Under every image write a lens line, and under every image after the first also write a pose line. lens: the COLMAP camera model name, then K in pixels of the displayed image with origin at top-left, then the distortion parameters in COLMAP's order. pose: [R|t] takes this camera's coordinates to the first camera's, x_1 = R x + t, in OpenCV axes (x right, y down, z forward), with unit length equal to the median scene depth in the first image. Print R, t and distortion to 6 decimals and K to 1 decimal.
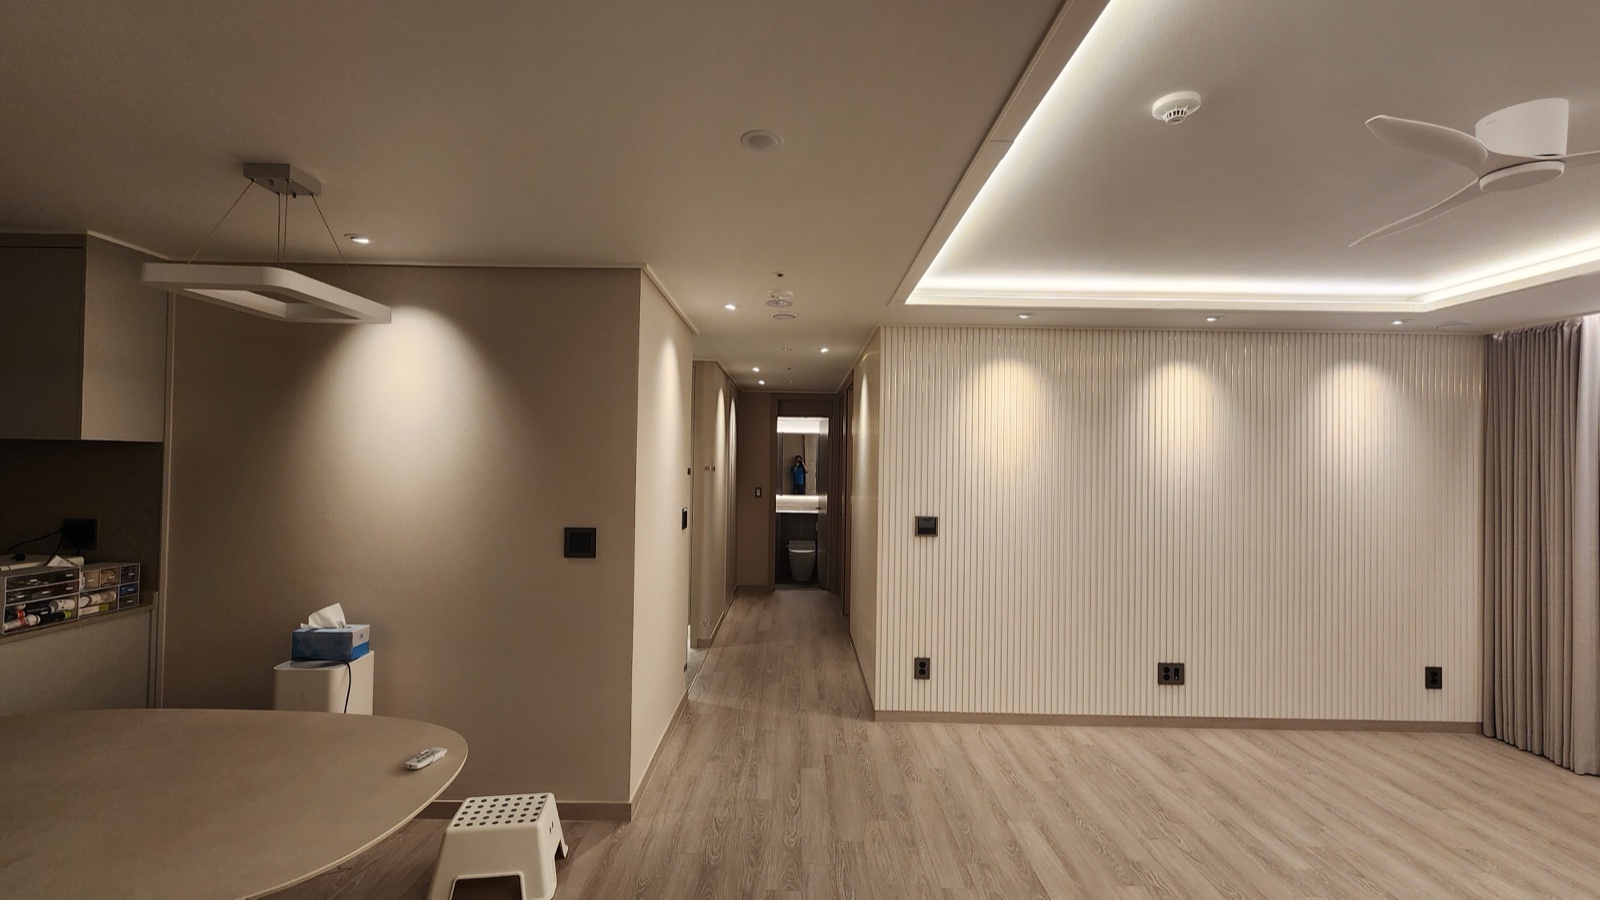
lens RADIAL K [[656.2, 0, 796.3], [0, 656.2, 452.8], [0, 0, 1]] dist [0.000216, -0.000051]
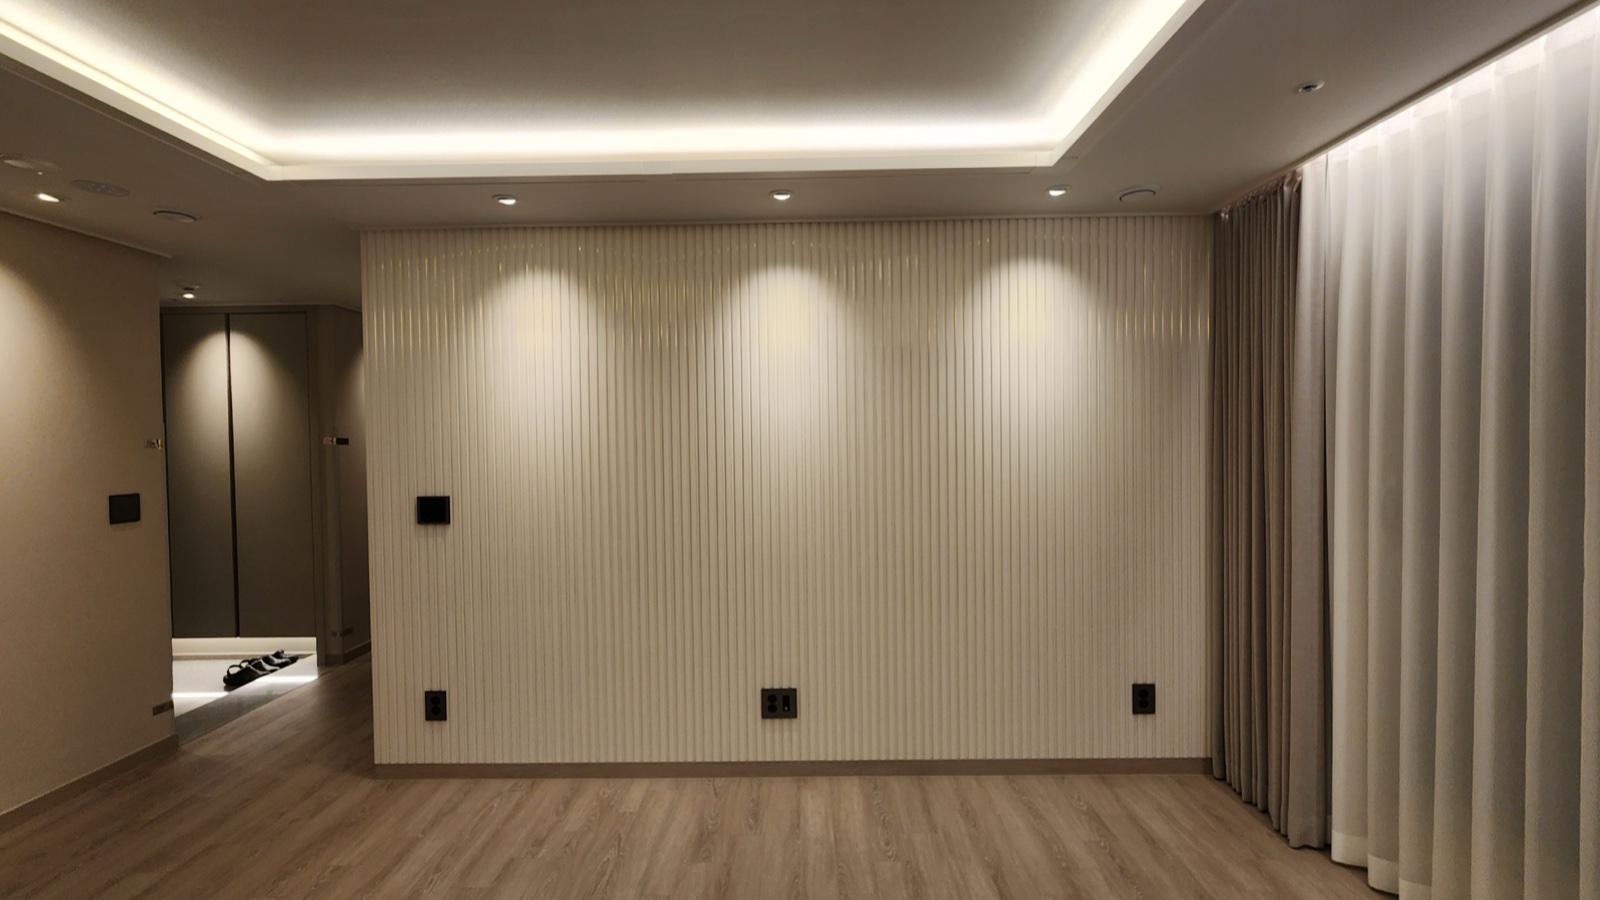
lens RADIAL K [[662.8, 0, 800.0], [0, 662.8, 450.0], [0, 0, 1]] dist [-0.000594, -0.000171]
pose [[0.999516, -0.030525, -0.006078, 0.609952], [0.030718, 0.998930, 0.034574, 0.034325], [0.005016, -0.034744, 0.999384, 0.283465]]
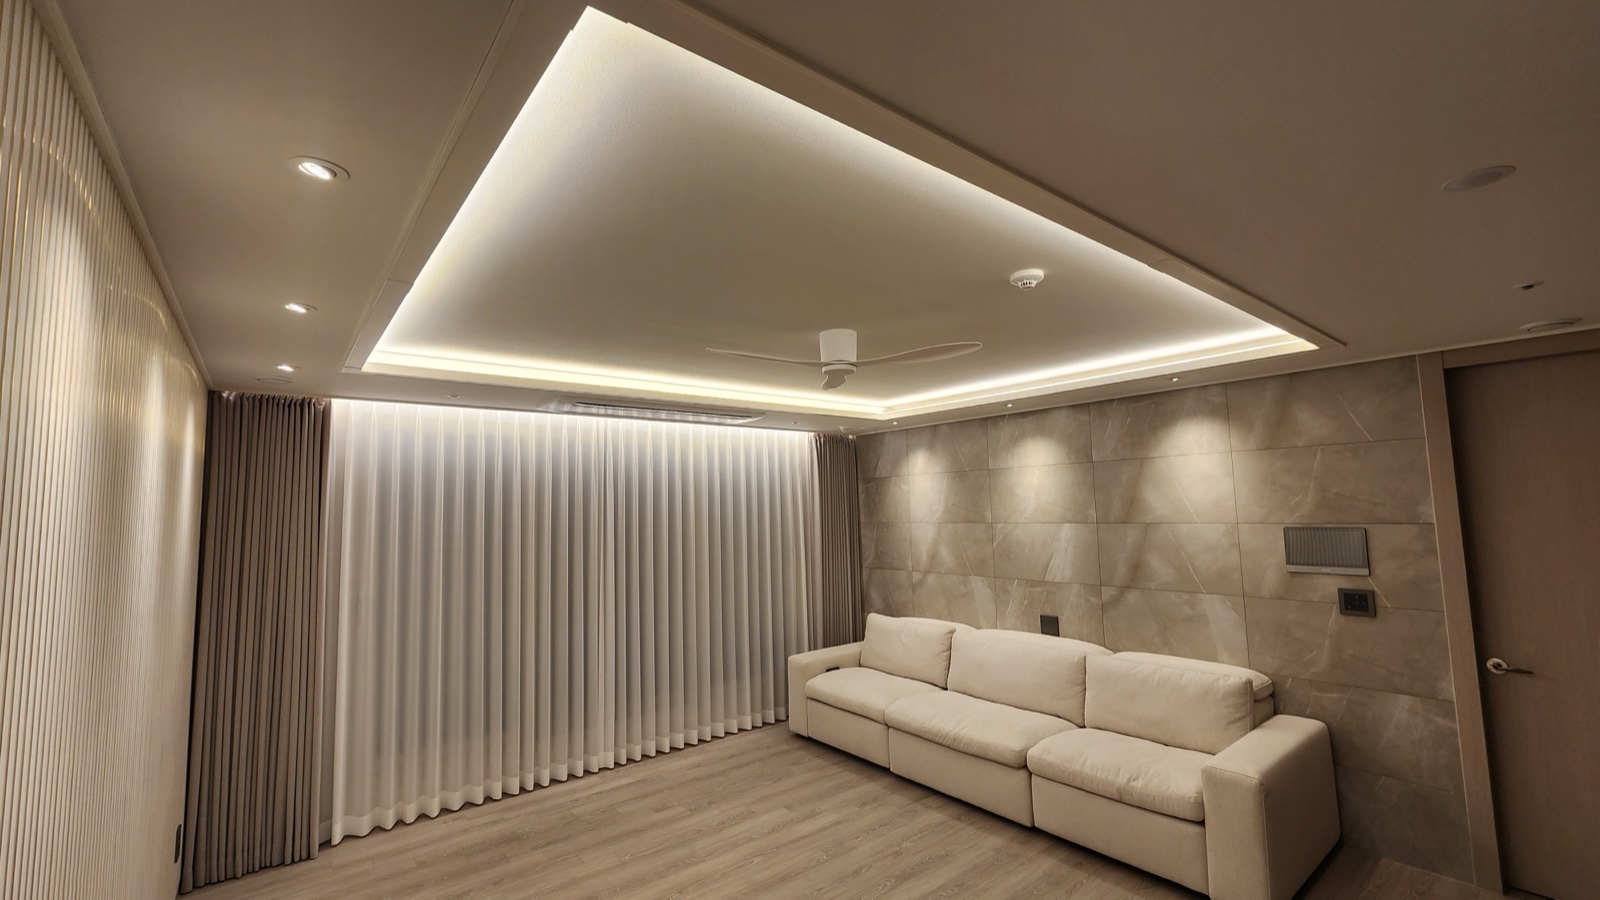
lens RADIAL K [[656.2, 0, 796.3], [0, 656.2, 452.8], [0, 0, 1]] dist [0.000216, -0.000051]
pose [[-0.623430, 0.065718, 0.779112, -0.058954], [0.002766, 0.996641, -0.081853, -0.030010], [-0.781874, -0.048875, -0.621517, 0.943036]]
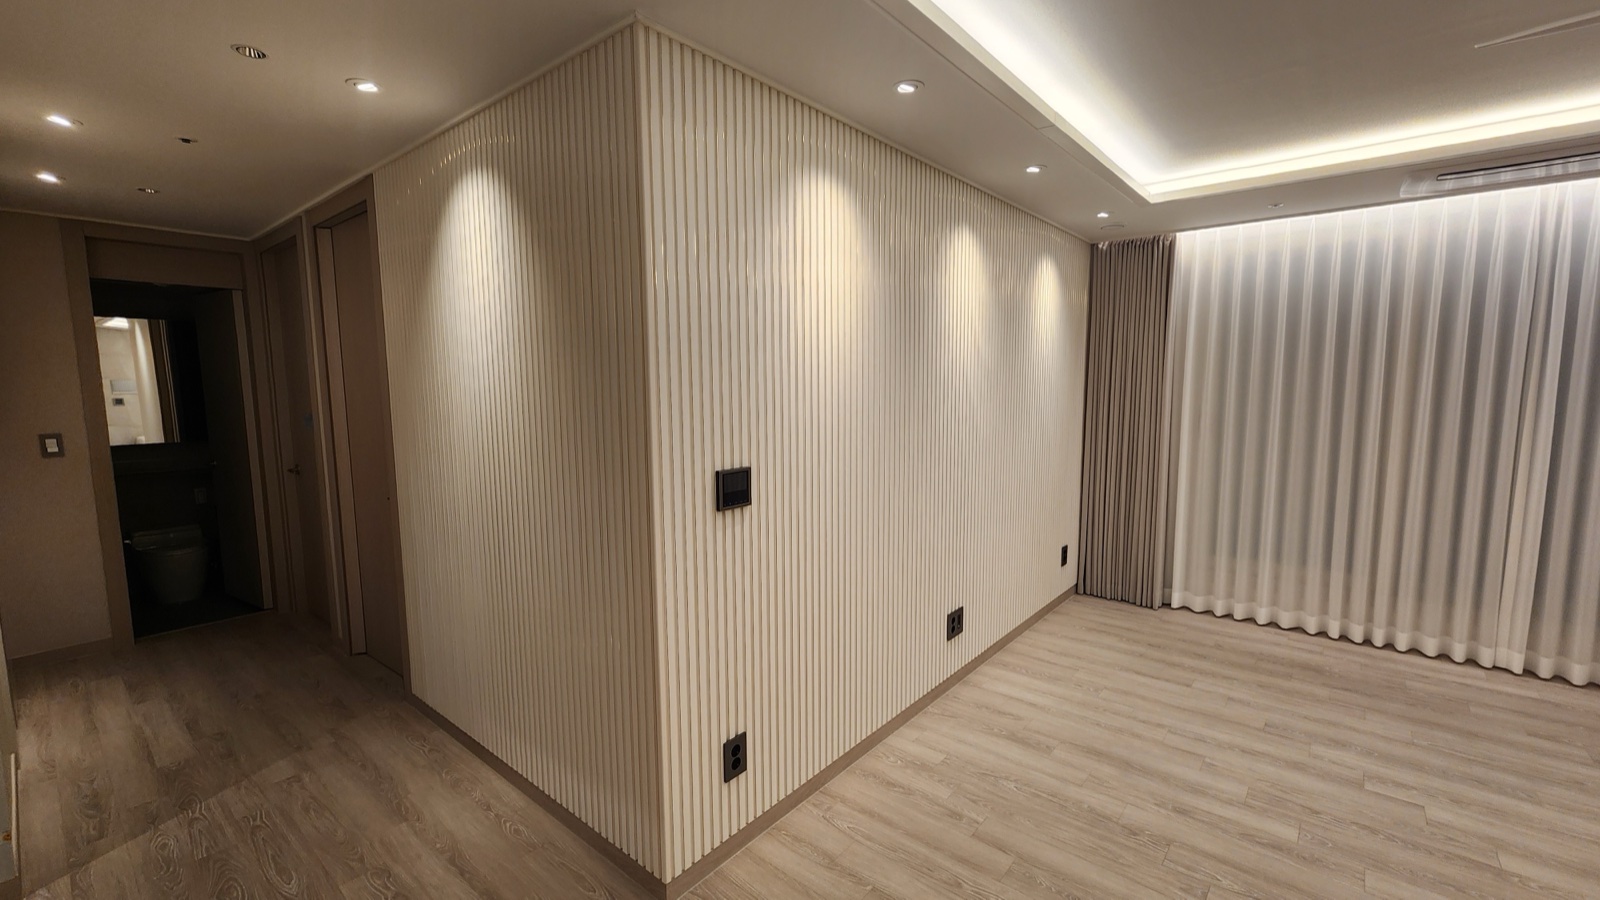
lens RADIAL K [[660.3, 0, 799.3], [0, 660.3, 452.9], [0, 0, 1]] dist [0.001382, 0.000552]
pose [[0.641501, -0.105381, 0.759849, -0.150159], [0.007249, 0.991308, 0.131361, 0.019854], [-0.767088, -0.078760, 0.636689, 0.648782]]
